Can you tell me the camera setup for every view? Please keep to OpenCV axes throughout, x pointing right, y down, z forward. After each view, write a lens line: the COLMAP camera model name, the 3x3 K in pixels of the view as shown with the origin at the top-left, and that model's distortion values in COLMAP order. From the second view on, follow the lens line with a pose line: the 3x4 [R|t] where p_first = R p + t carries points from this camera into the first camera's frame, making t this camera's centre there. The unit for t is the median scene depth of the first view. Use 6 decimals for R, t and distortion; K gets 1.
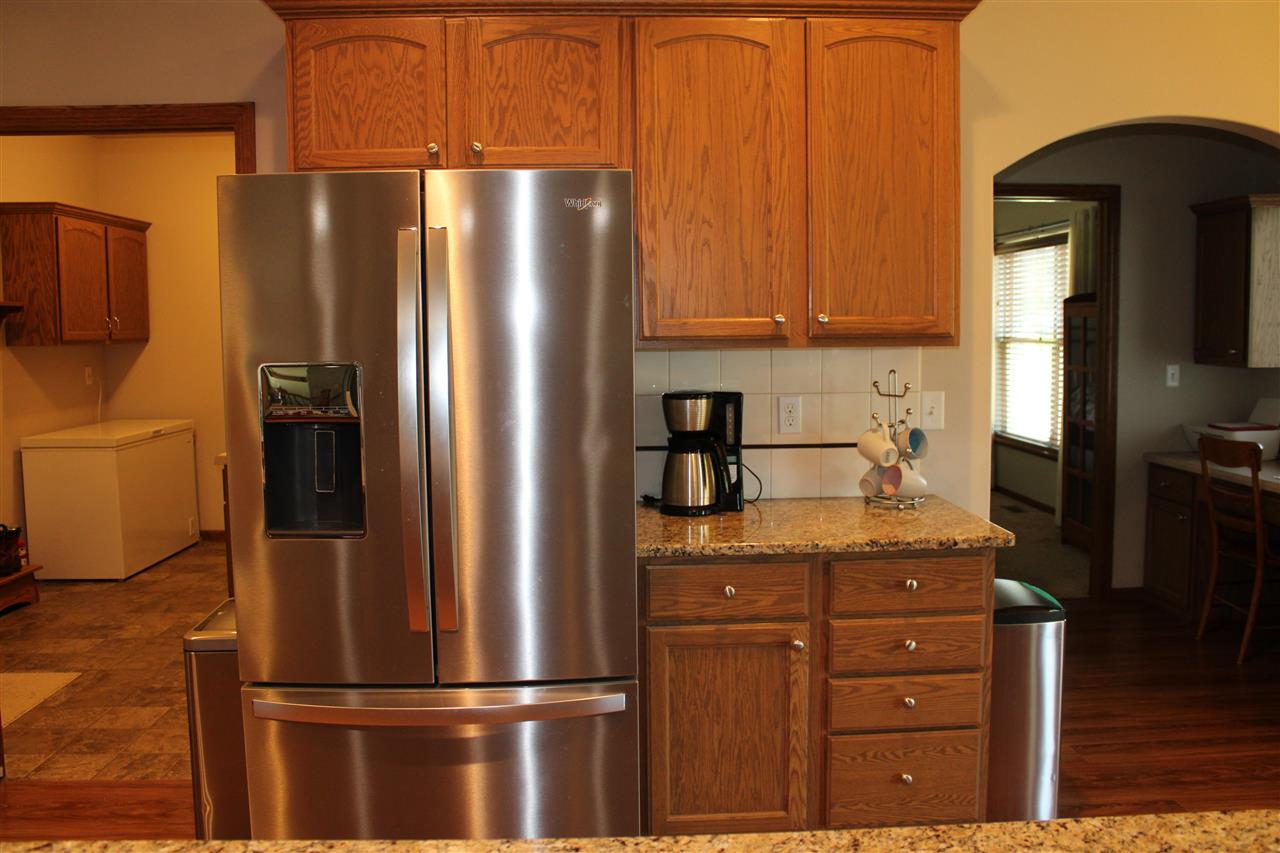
lens RADIAL K [[1066.1, 0, 640.0], [0, 1066.1, 426.5], [0, 0, 1]] dist [-0.181500, 0.177593]
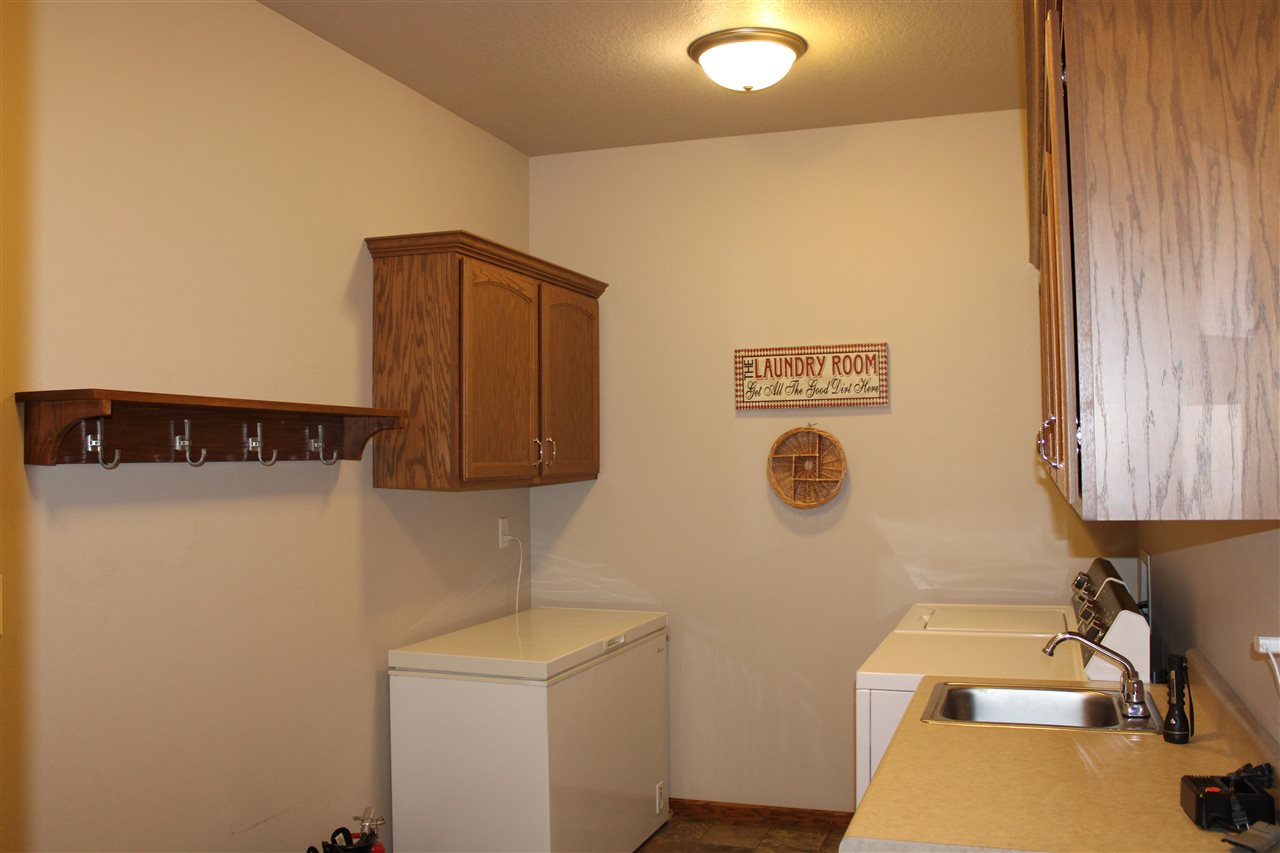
lens RADIAL K [[1202.2, 0, 640.0], [0, 1202.2, 426.5], [0, 0, 1]] dist [-0.160815, 0.175684]
pose [[0.937070, -0.007320, -0.349064, -0.251052], [-0.030979, 0.994094, -0.104010, -0.048304], [0.347764, 0.108279, 0.931309, 0.431746]]
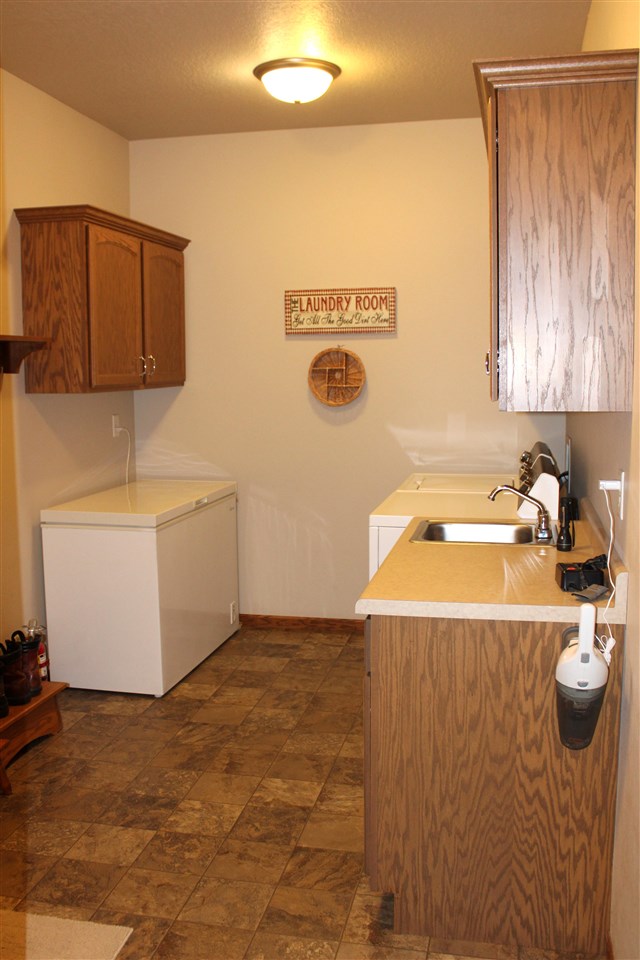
lens RADIAL K [[901.7, 0, 320.0], [0, 901.7, 480.0], [0, 0, 1]] dist [-0.160815, 0.175684]
pose [[0.972051, 0.032292, -0.232539, -0.241739], [-0.023338, 0.998880, 0.041156, -0.045706], [0.233607, -0.034578, 0.971716, 0.390009]]
